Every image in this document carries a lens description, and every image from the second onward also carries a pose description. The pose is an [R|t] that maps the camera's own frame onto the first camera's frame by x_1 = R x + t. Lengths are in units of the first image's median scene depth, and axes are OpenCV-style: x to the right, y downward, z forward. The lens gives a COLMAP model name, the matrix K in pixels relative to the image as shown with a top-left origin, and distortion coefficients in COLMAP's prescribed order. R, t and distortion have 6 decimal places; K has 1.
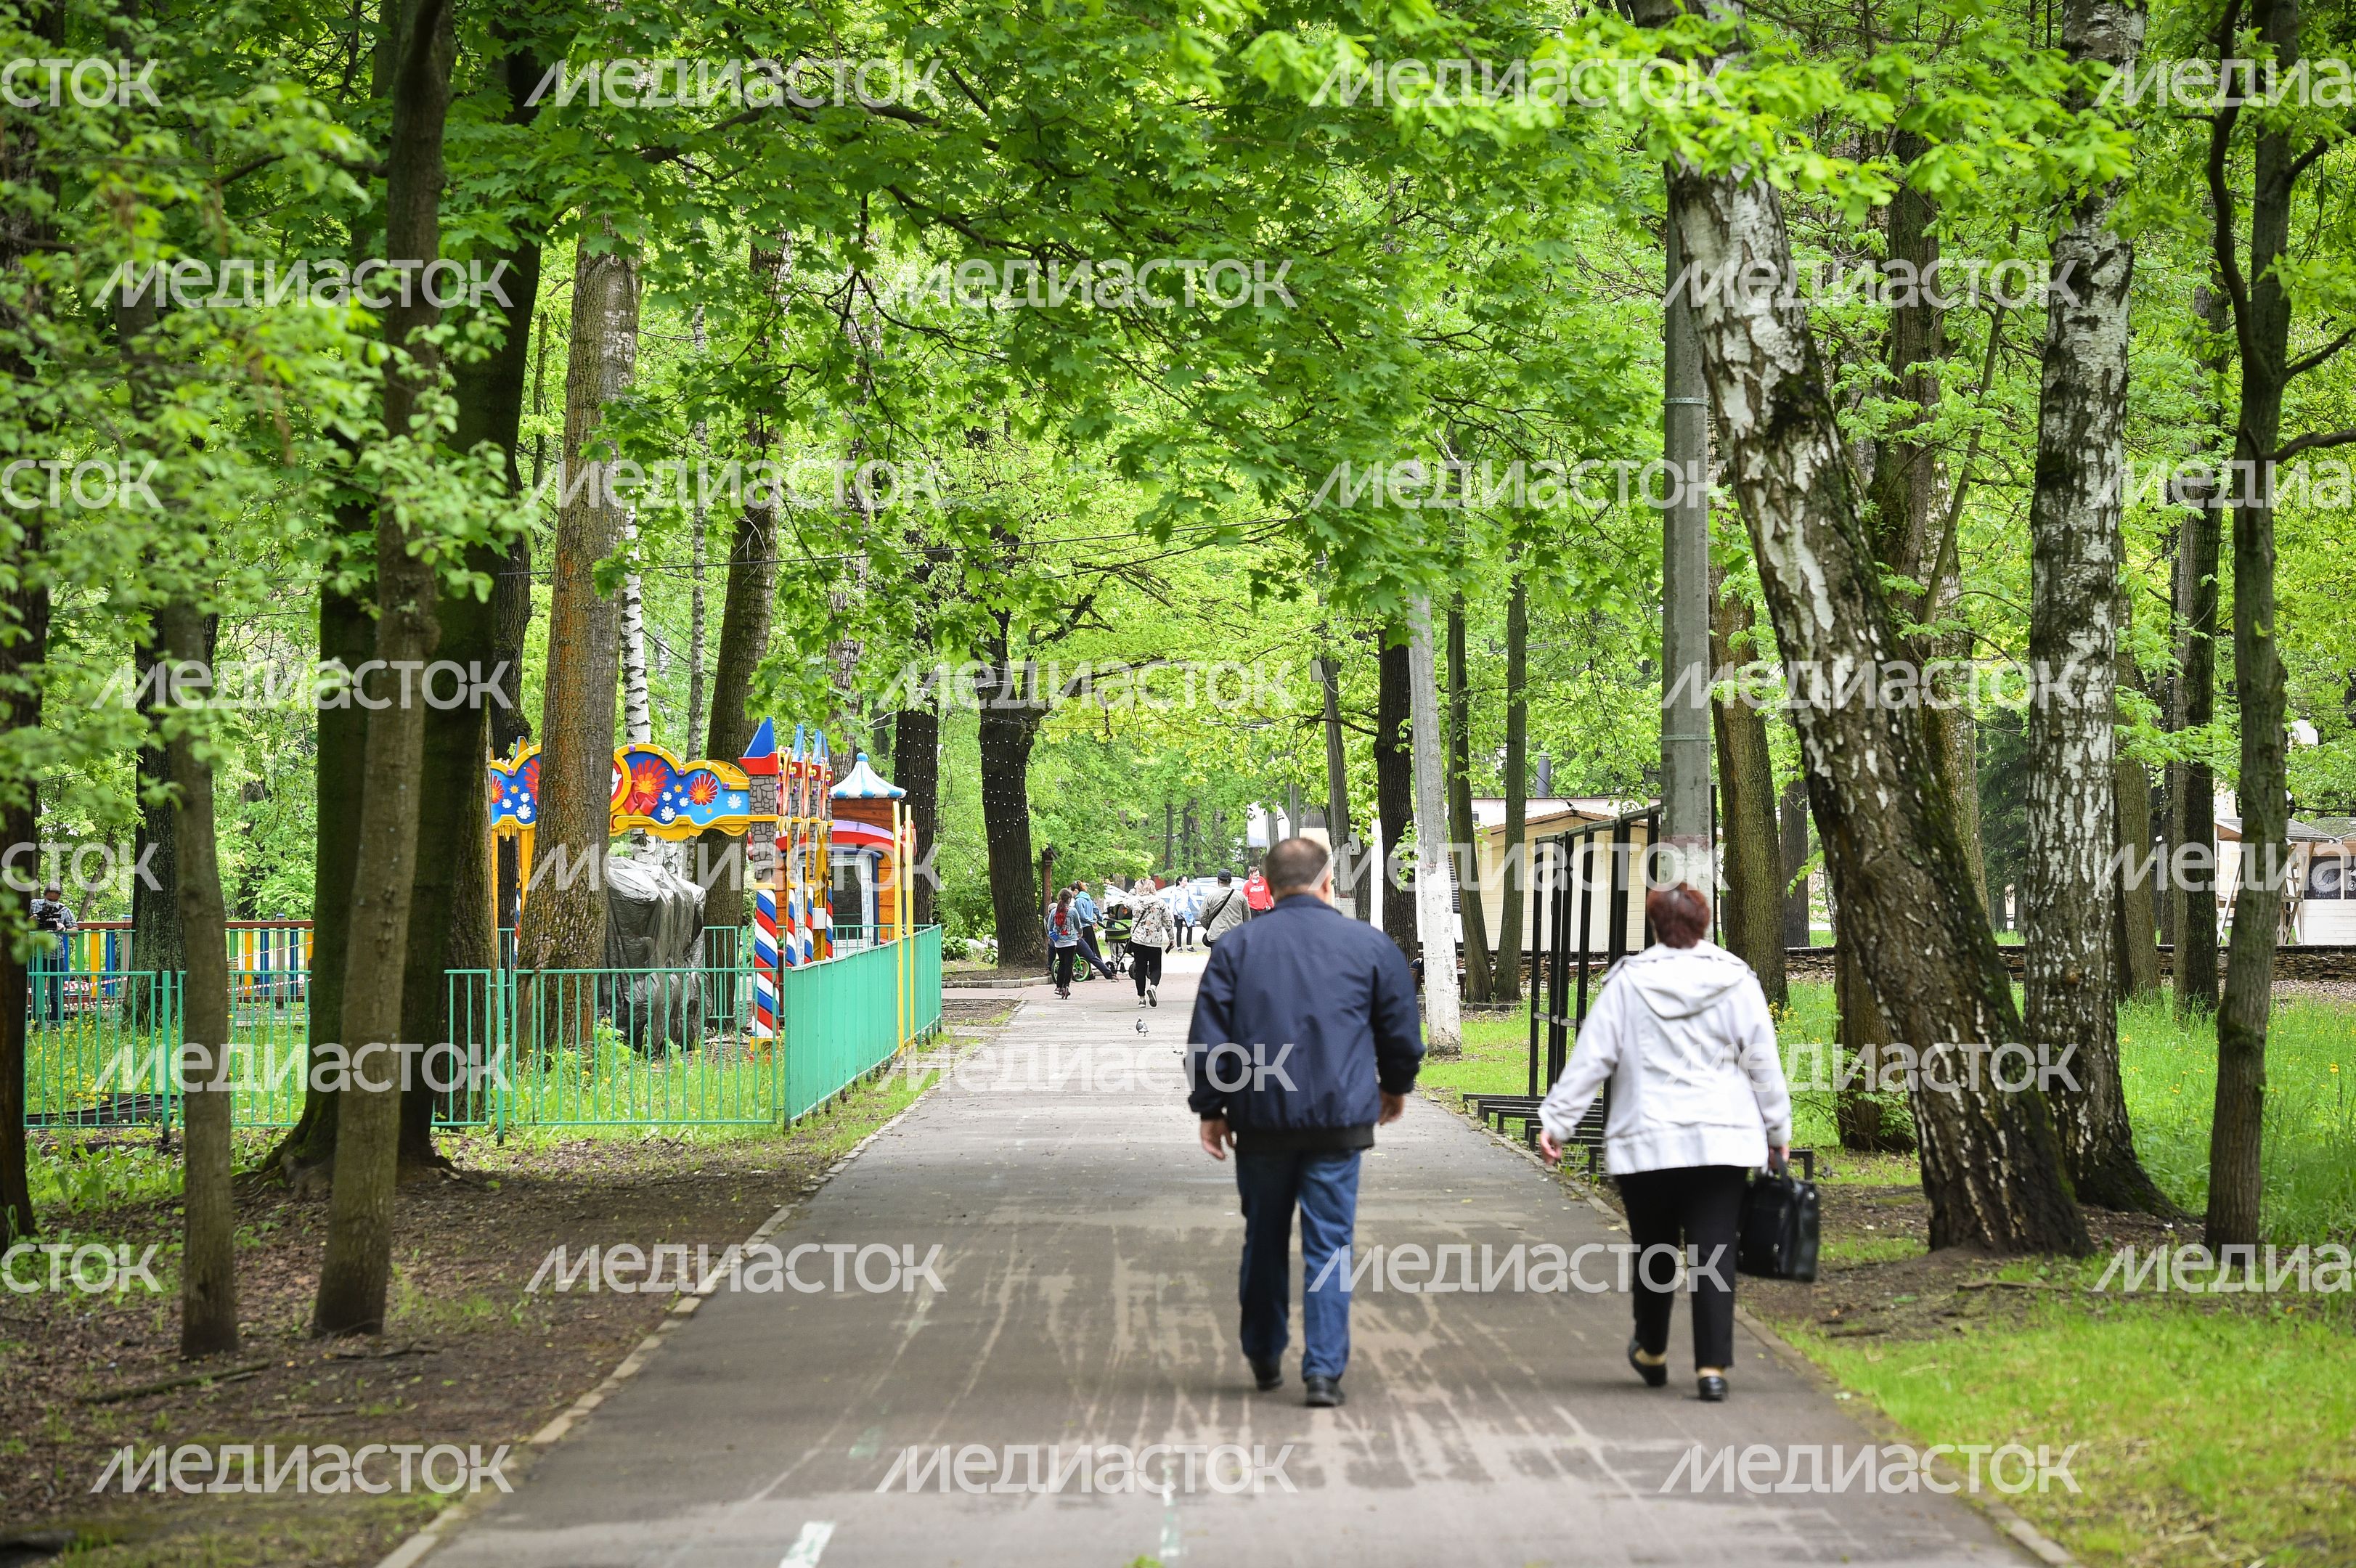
lens RADIAL K [[7462.3, 0, 1178.0], [0, 7462.3, 783.7], [0, 0, 1]] dist [-0.236686, 0.000000]
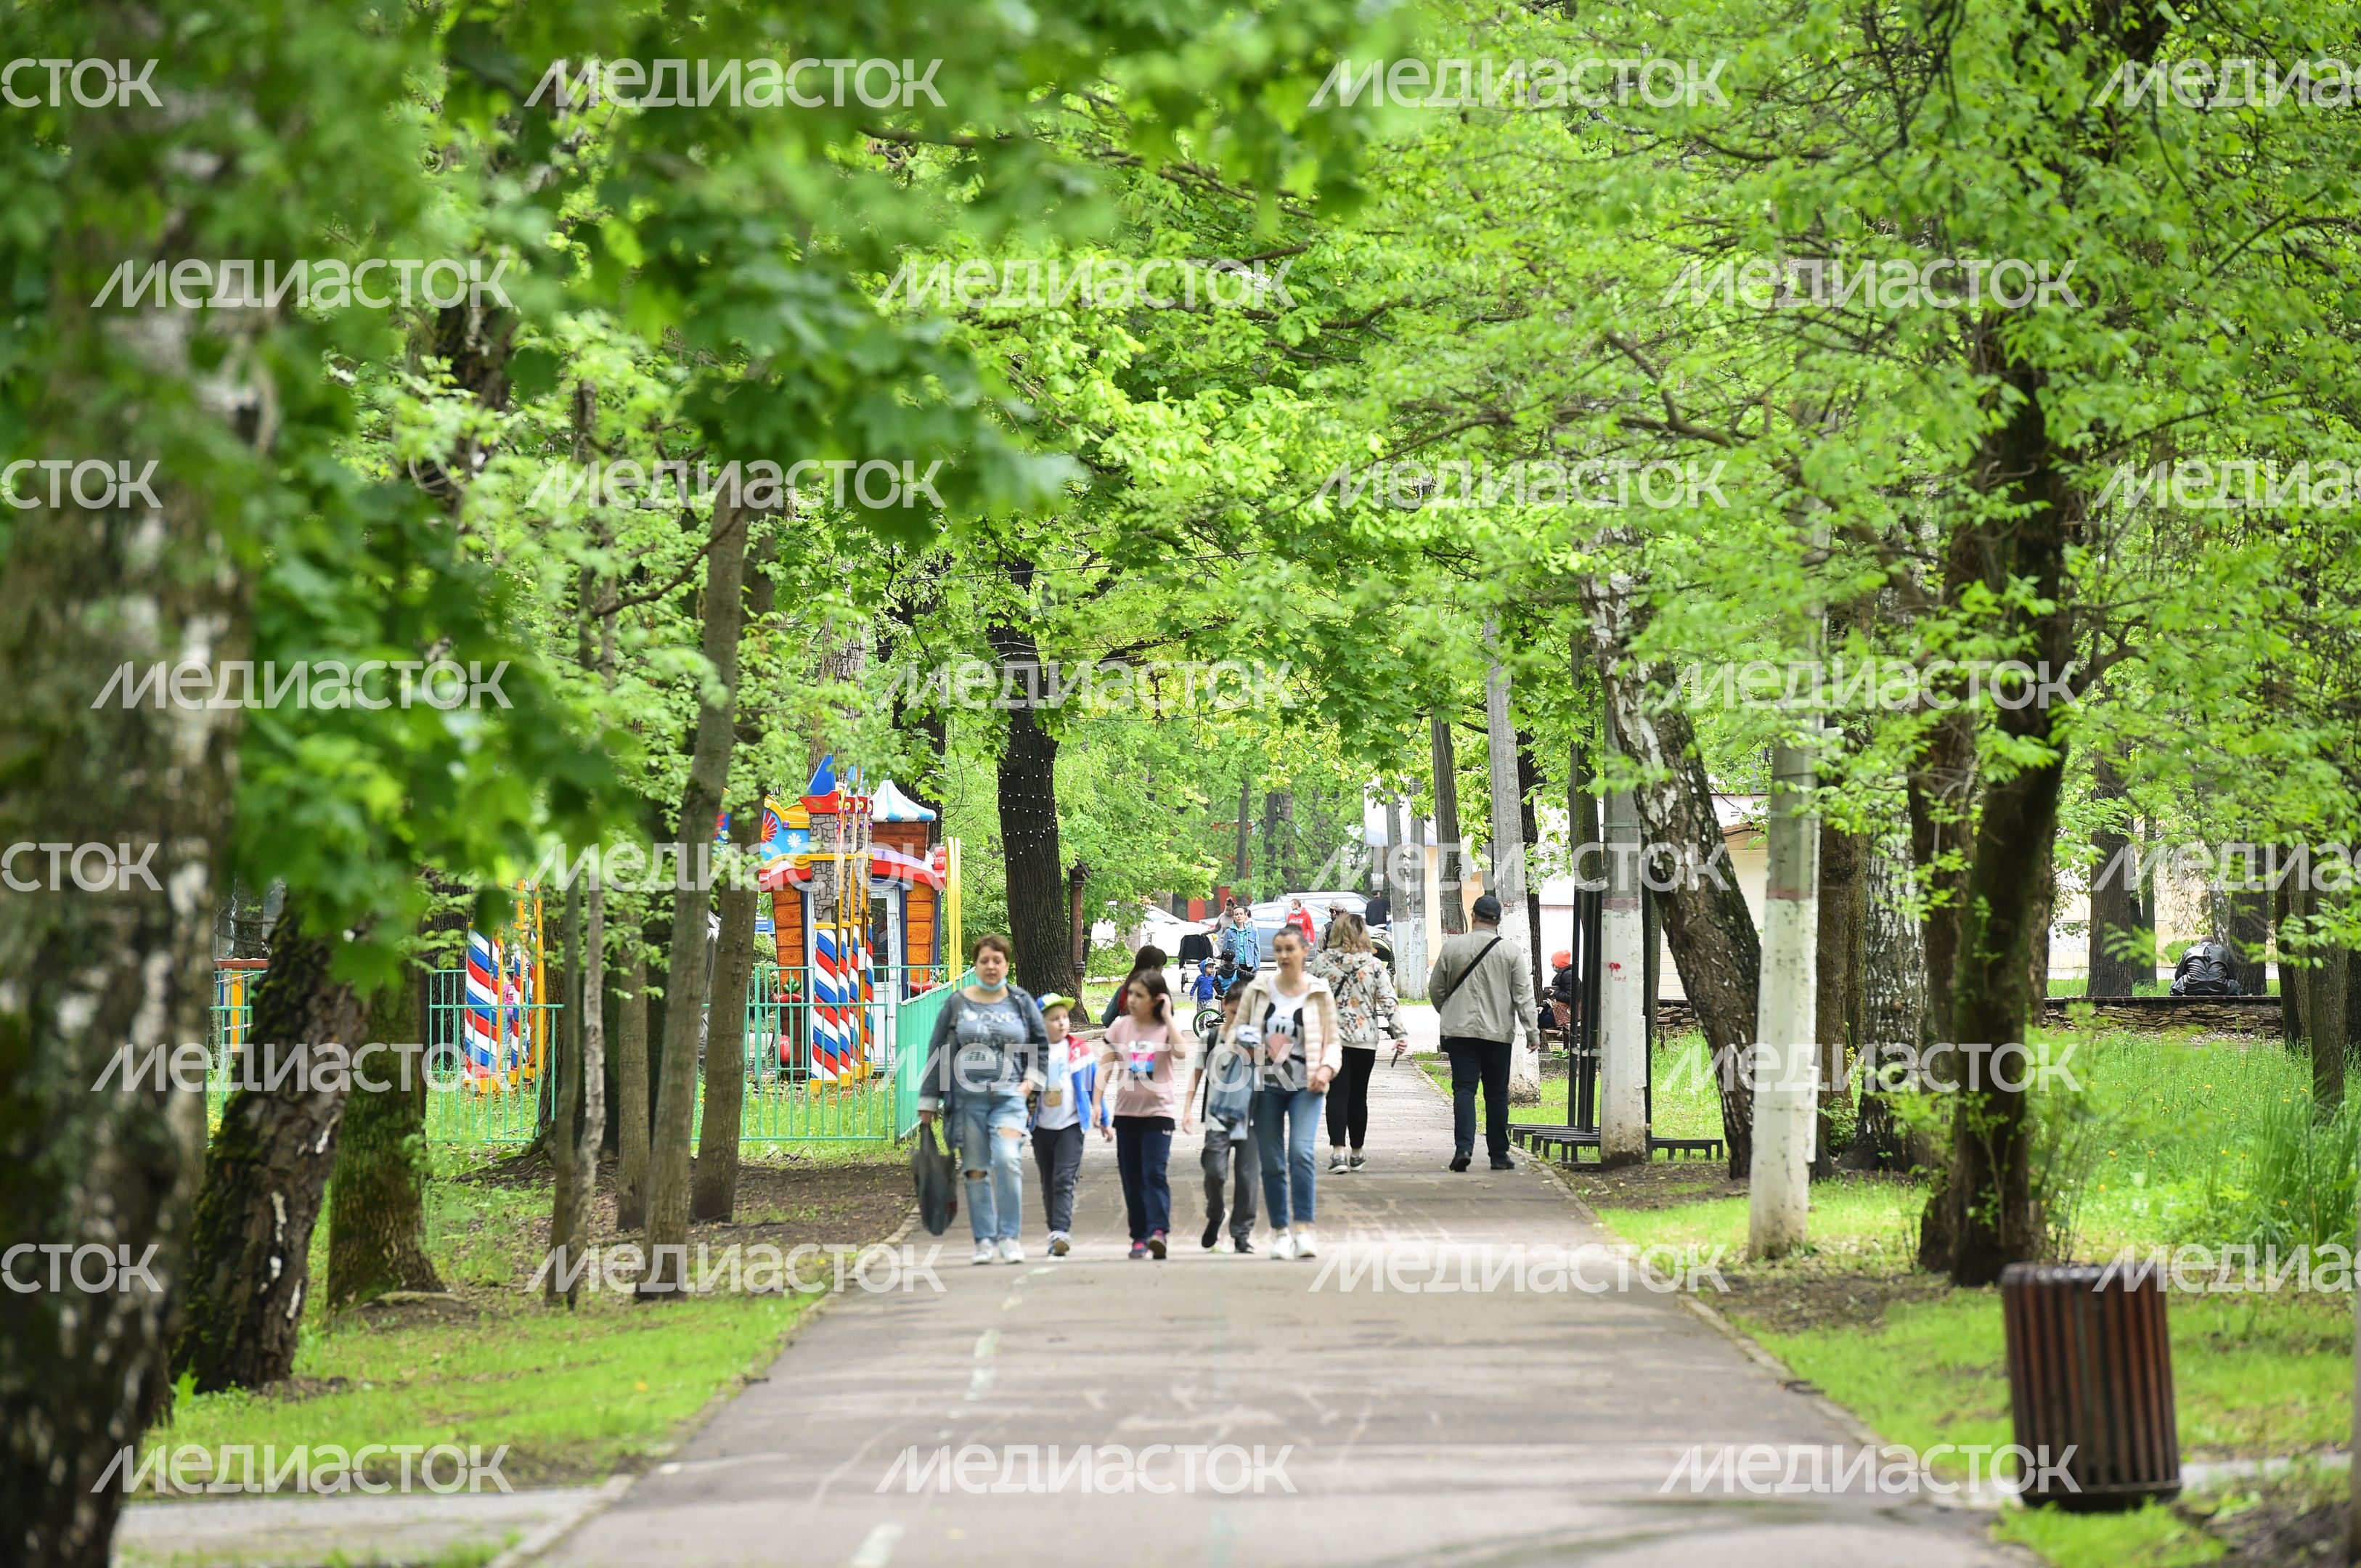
lens RADIAL K [[13605.5, 0, 1180.0], [0, 13605.5, 783.7], [0, 0, 1]] dist [0.734135, 0.000000]
pose [[0.999981, 0.000861, -0.006107, 0.002575], [-0.000827, 0.999984, 0.005584, -0.015210], [0.006111, -0.005579, 0.999966, -0.801188]]
